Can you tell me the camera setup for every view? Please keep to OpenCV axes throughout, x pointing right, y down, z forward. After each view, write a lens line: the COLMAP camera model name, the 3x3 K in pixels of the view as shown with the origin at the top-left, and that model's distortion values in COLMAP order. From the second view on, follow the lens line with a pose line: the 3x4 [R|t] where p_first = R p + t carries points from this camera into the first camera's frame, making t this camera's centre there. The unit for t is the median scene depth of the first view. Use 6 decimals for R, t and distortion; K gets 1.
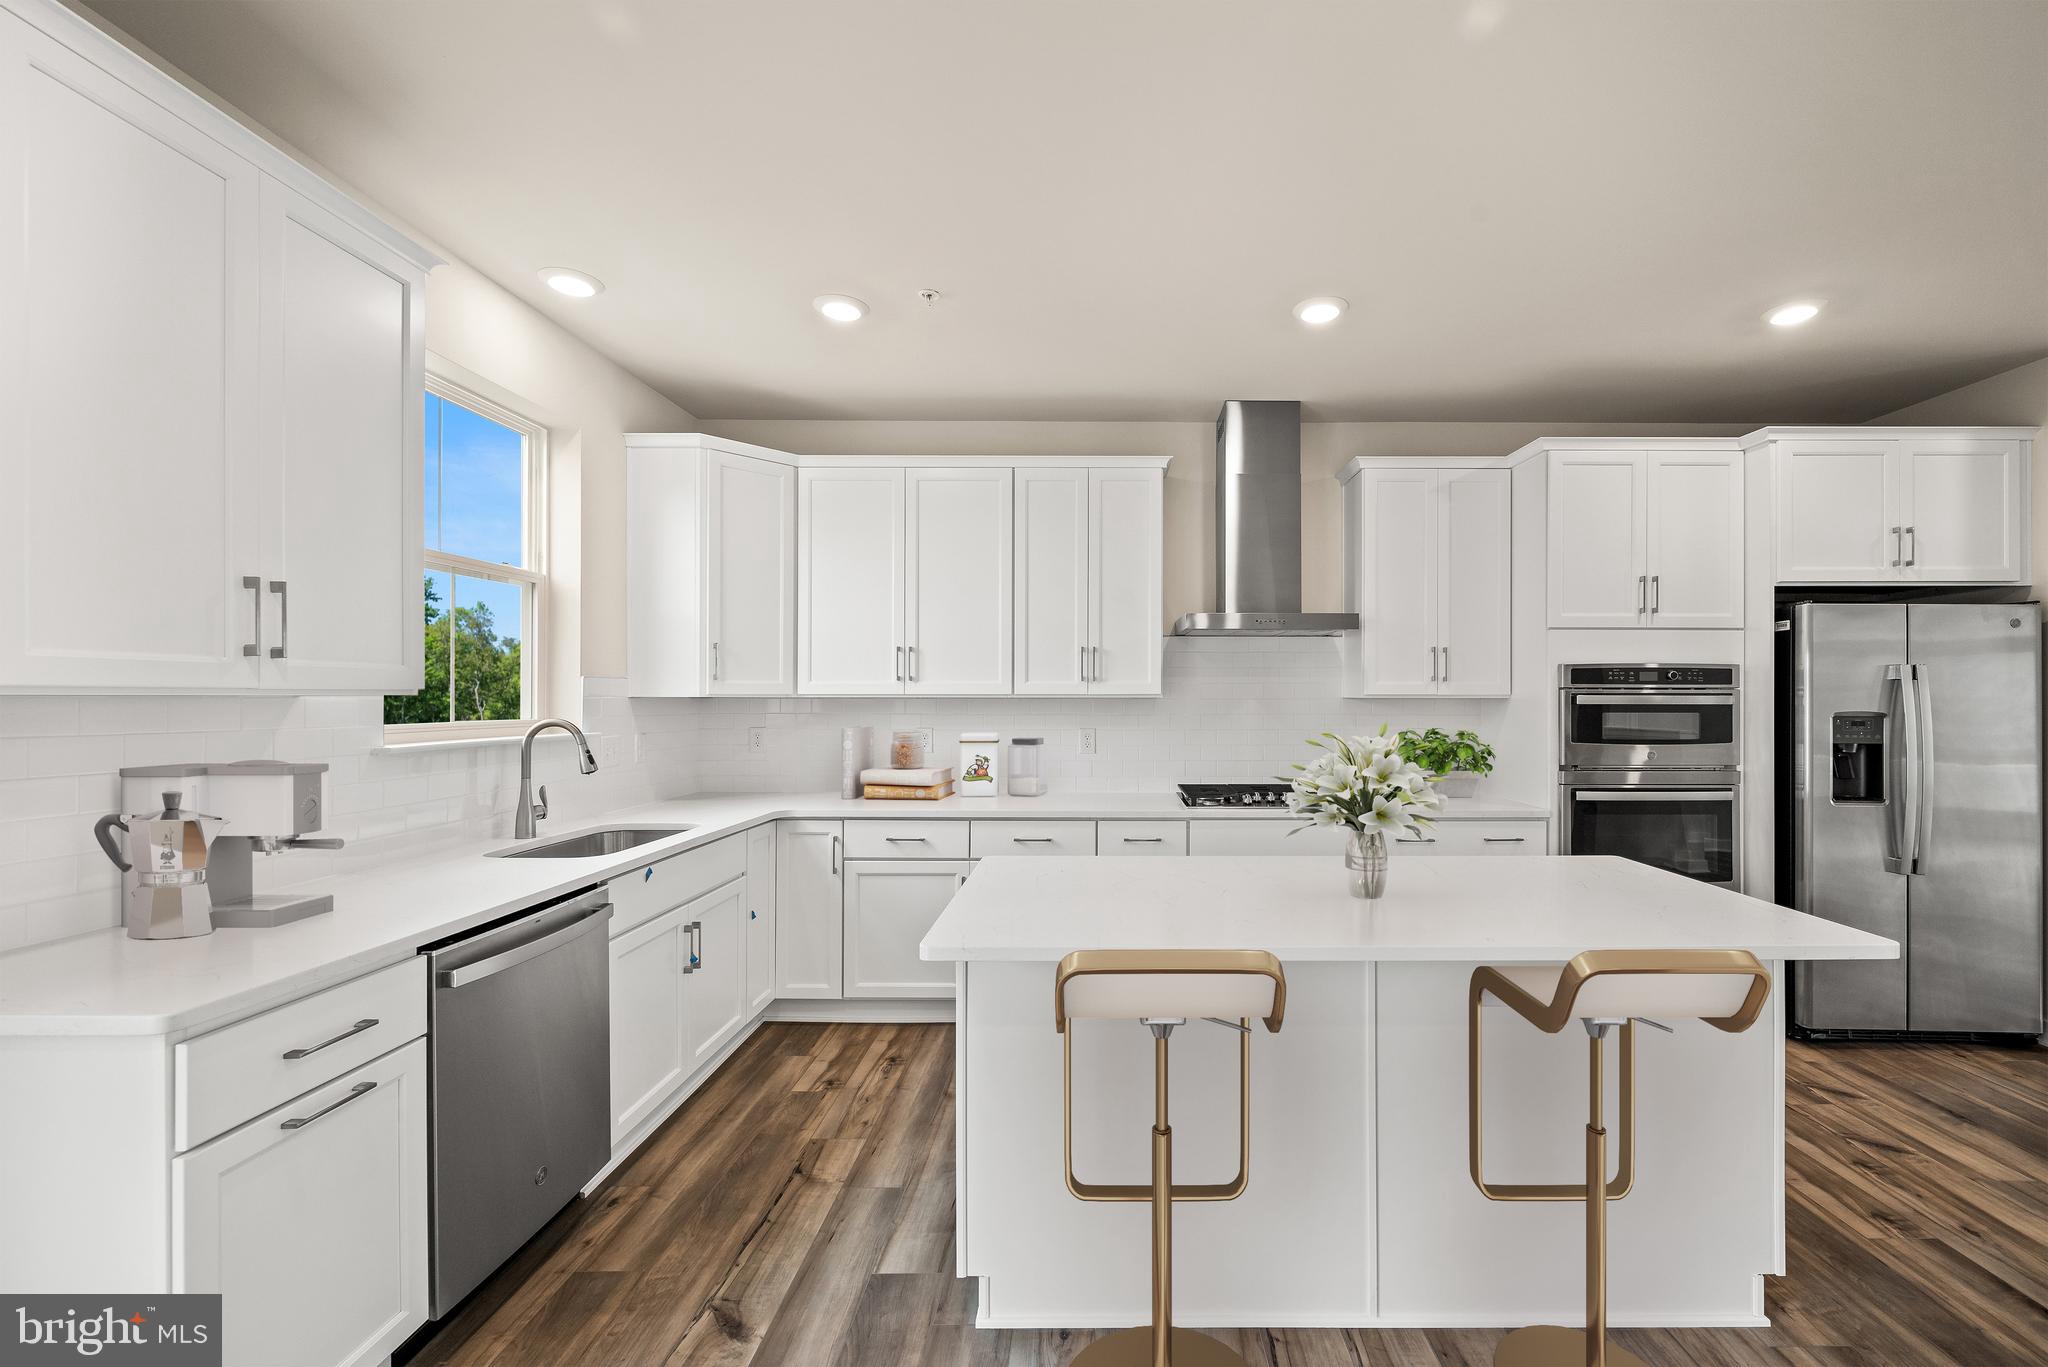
lens RADIAL K [[833.8, 0, 1069.7], [0, 833.8, 695.9], [0, 0, 1]] dist [-0.016392, -0.000400]
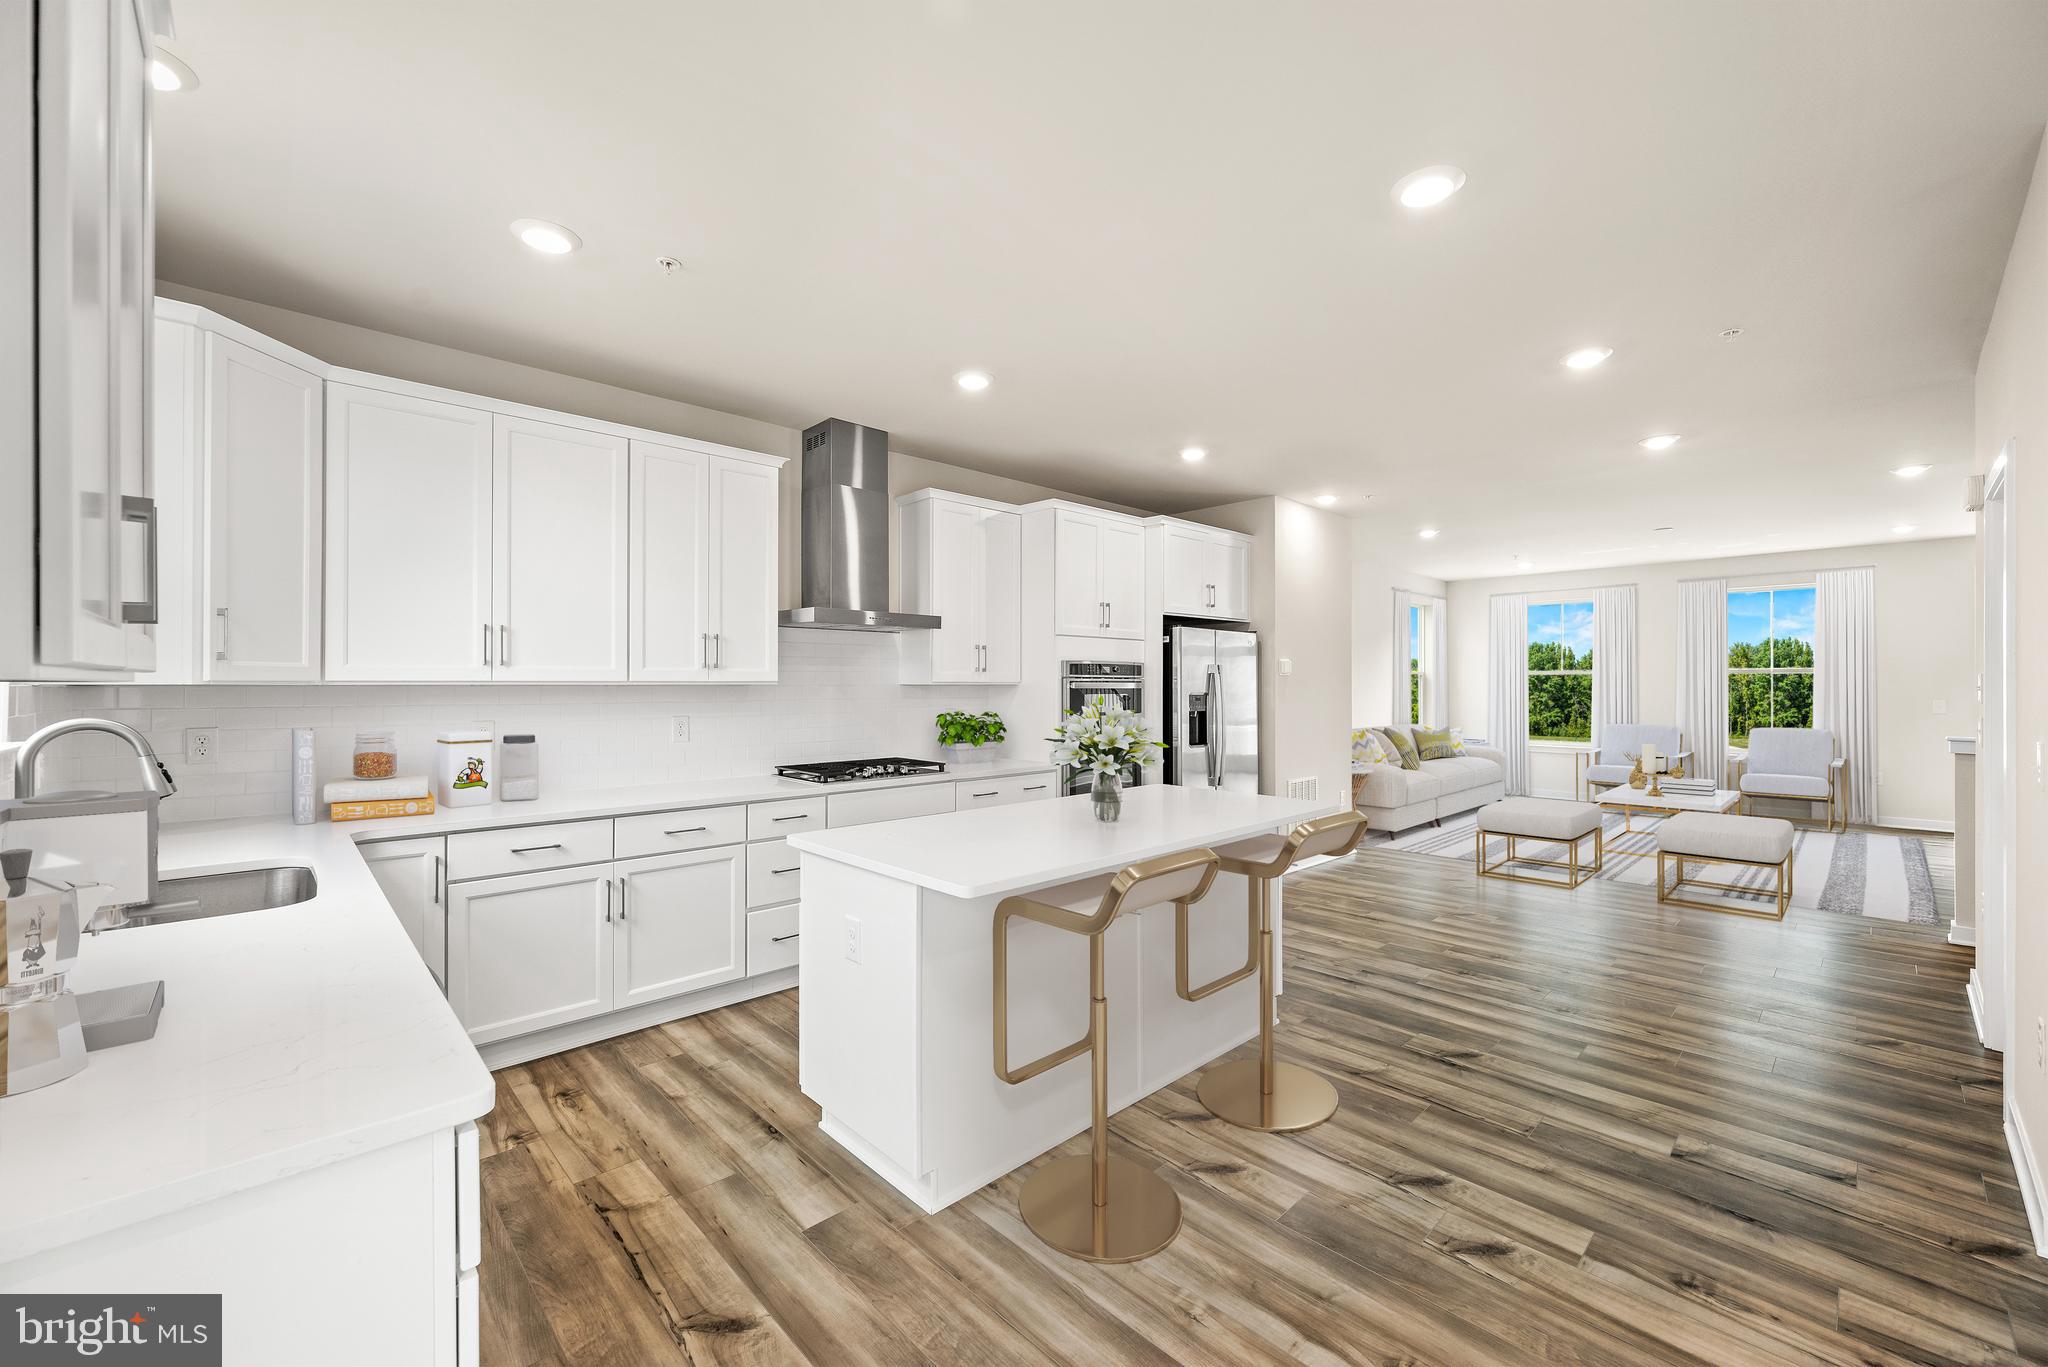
lens RADIAL K [[833.8, 0, 1037.6], [0, 833.8, 675.1], [0, 0, 1]] dist [-0.016392, -0.000400]
pose [[0.712621, 0.006807, 0.701517, -0.437230], [0.001566, 0.999935, -0.011293, 0.002894], [-0.701548, 0.009147, 0.712564, 0.019879]]
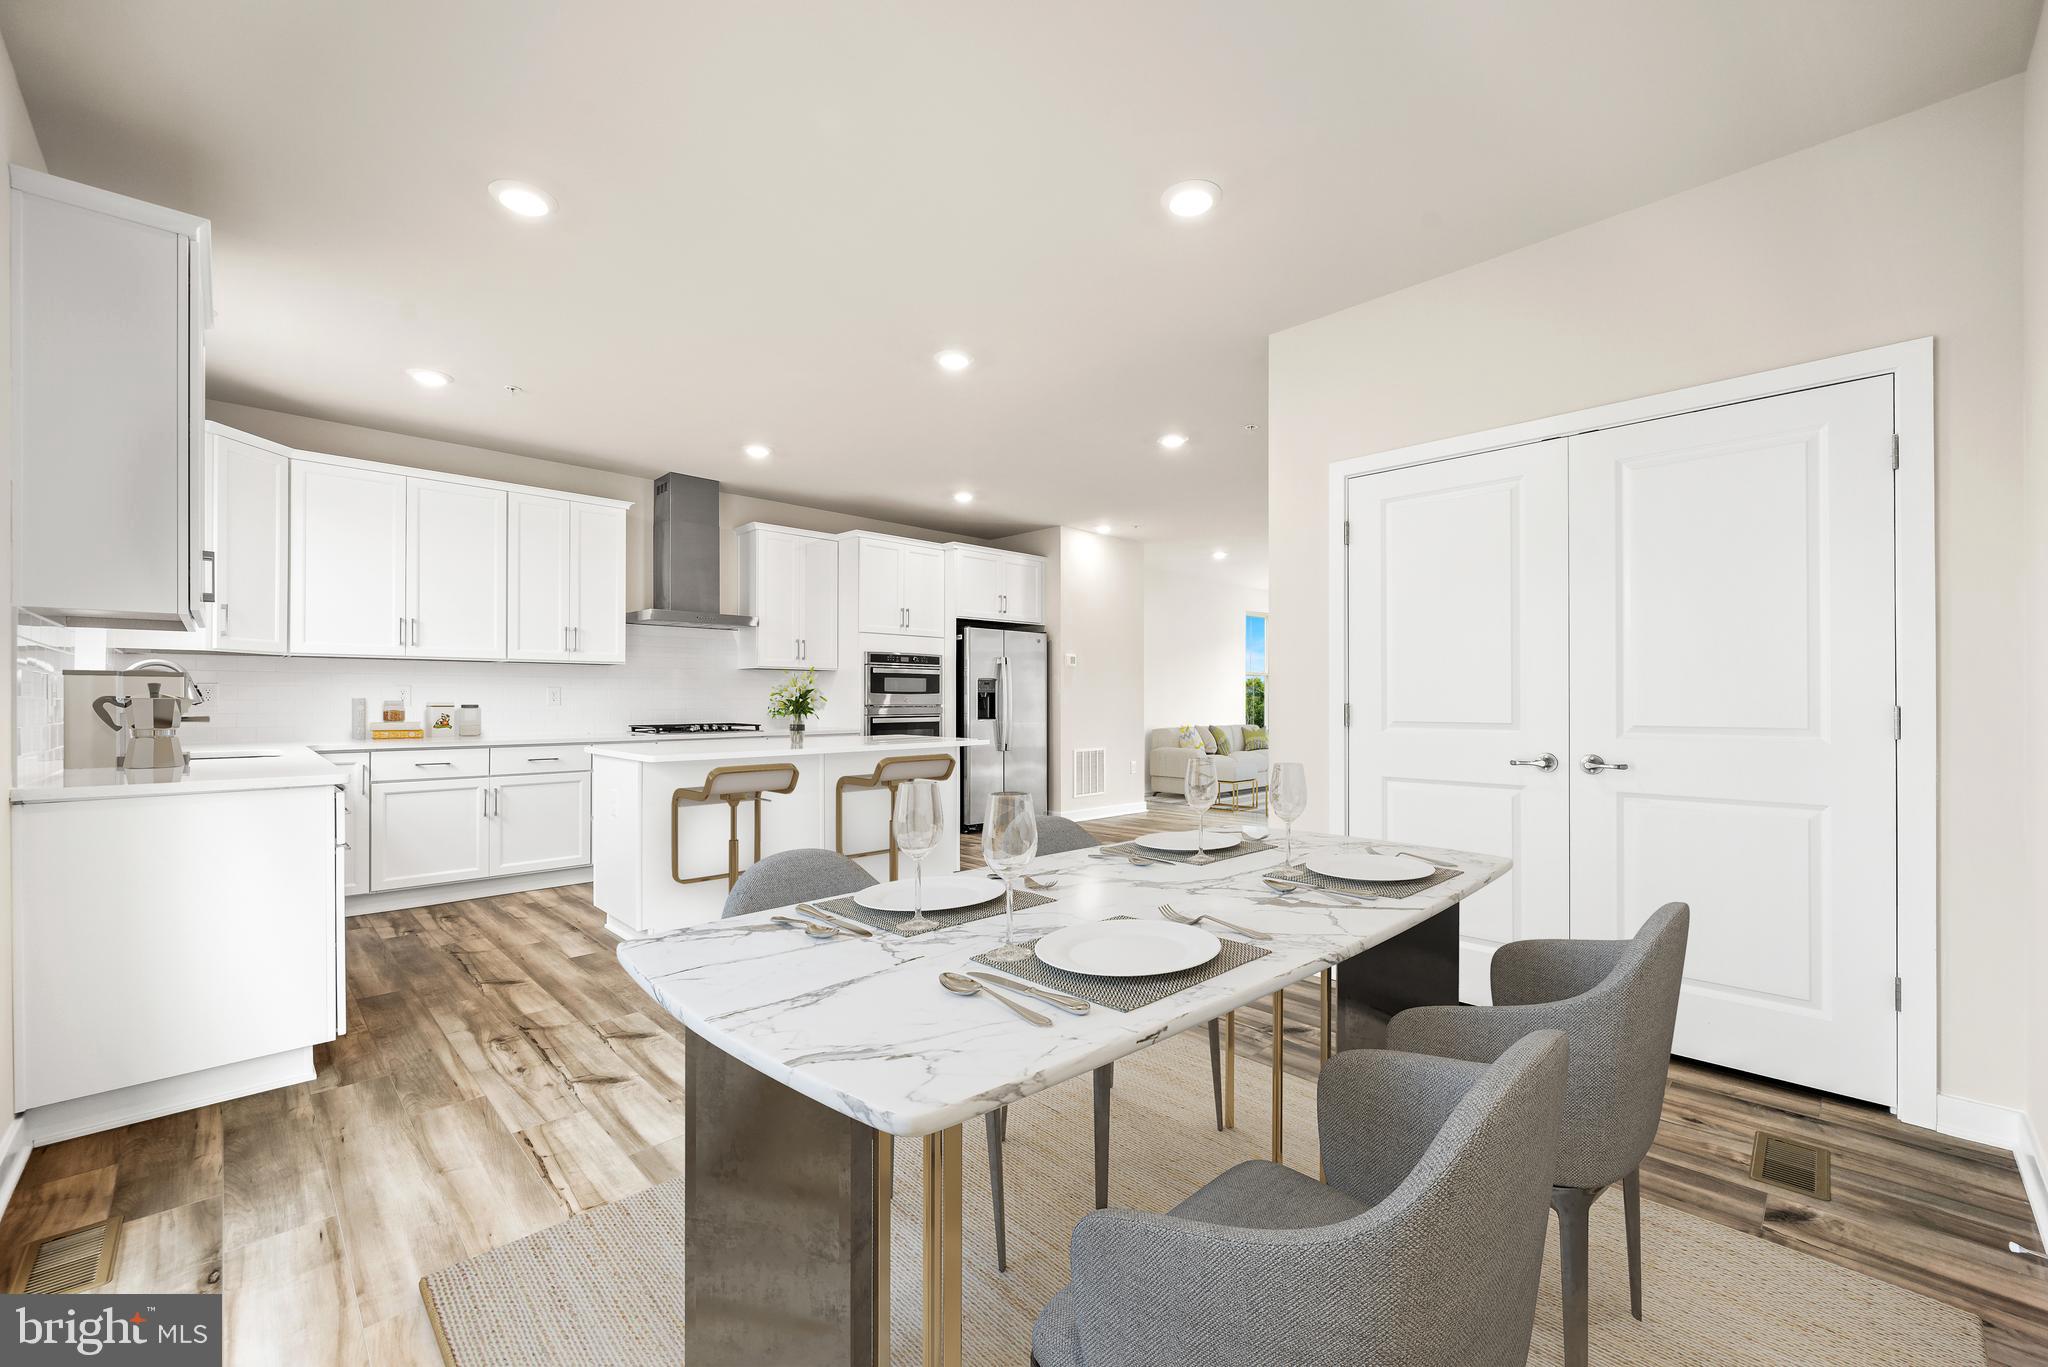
lens RADIAL K [[833.8, 0, 1072.0], [0, 833.8, 690.5], [0, 0, 1]] dist [-0.016392, -0.000400]
pose [[0.680061, 0.005818, 0.733132, -0.474675], [0.000825, 0.999962, -0.008701, 0.067653], [-0.733155, 0.006523, 0.680030, -0.629673]]
